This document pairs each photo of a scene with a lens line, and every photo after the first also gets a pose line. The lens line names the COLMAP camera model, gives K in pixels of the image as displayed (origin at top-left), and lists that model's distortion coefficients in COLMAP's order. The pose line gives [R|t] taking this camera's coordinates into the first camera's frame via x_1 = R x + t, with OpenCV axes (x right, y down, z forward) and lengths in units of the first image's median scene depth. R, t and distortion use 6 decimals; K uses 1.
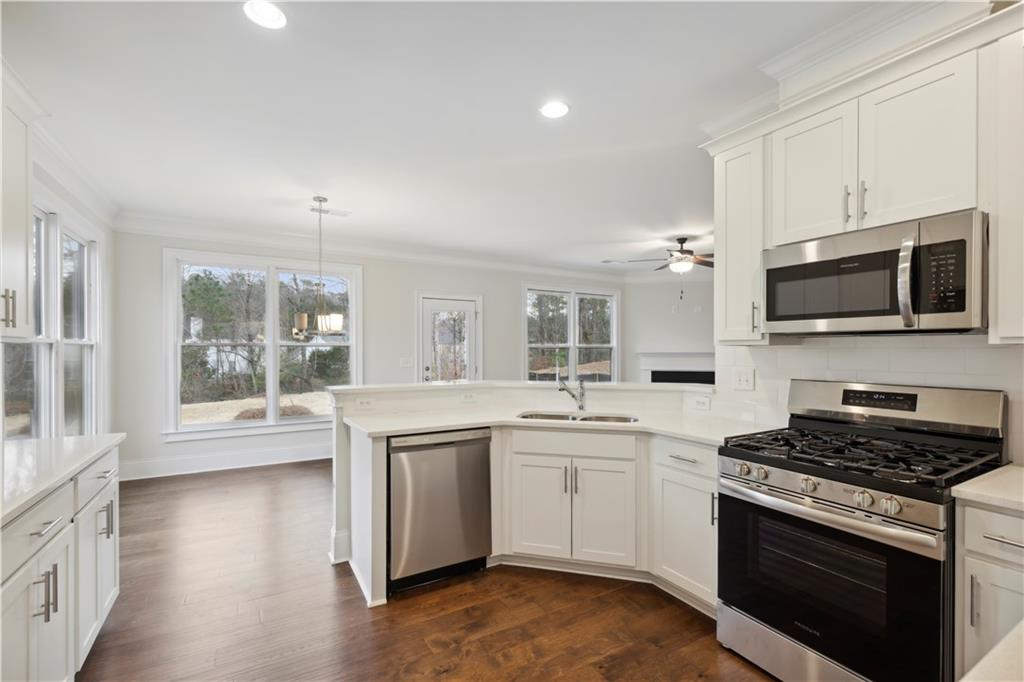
lens RADIAL K [[449.1, 0, 508.2], [0, 449.1, 346.2], [0, 0, 1]] dist [-0.000050, -0.000013]
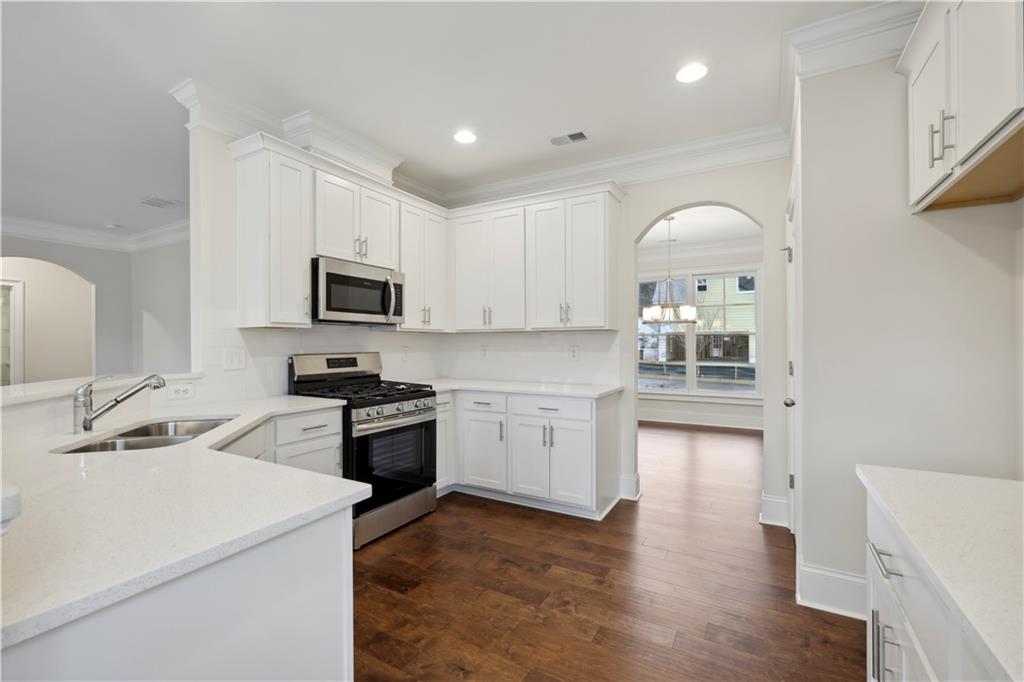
lens RADIAL K [[449.1, 0, 508.2], [0, 449.1, 346.2], [0, 0, 1]] dist [-0.000050, -0.000013]
pose [[-0.505229, -0.001291, 0.862984, -0.940097], [-0.000021, 0.999999, 0.001484, 0.054831], [-0.862985, 0.000731, -0.505229, 1.322483]]
